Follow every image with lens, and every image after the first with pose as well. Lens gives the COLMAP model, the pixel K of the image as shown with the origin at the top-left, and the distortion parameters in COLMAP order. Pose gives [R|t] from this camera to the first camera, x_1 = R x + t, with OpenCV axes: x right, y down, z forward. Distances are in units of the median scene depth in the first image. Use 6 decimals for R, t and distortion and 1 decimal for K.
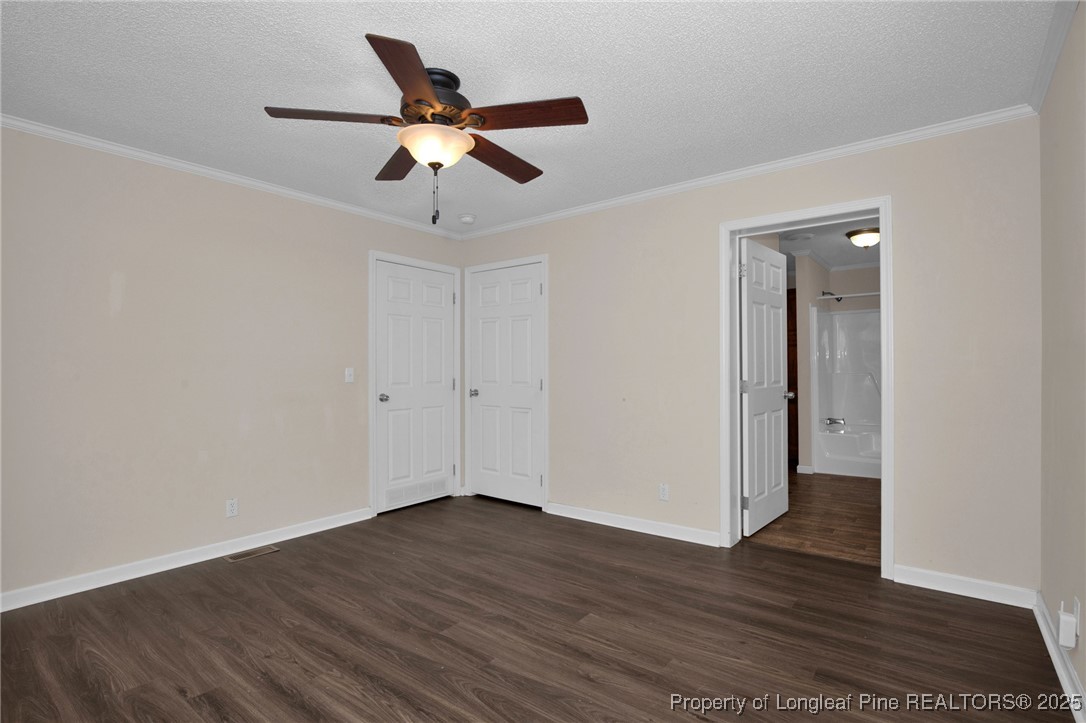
lens RADIAL K [[517.4, 0, 543.0], [0, 517.4, 361.5], [0, 0, 1]] dist [-0.045438, 0.009883]
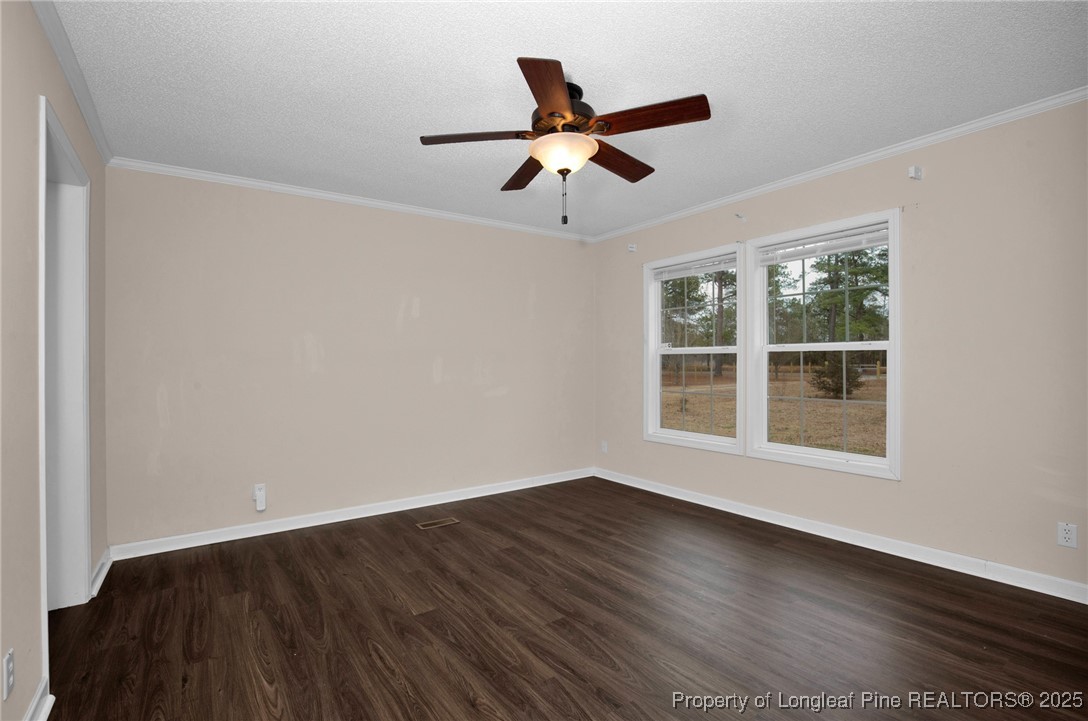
lens RADIAL K [[518.3, 0, 544.0], [0, 518.3, 360.5], [0, 0, 1]] dist [-0.045438, 0.009883]
pose [[-0.955712, 0.012784, 0.294025, -0.465146], [0.009927, 0.999888, -0.011208, 0.014936], [-0.294136, -0.007793, -0.955732, 1.971736]]
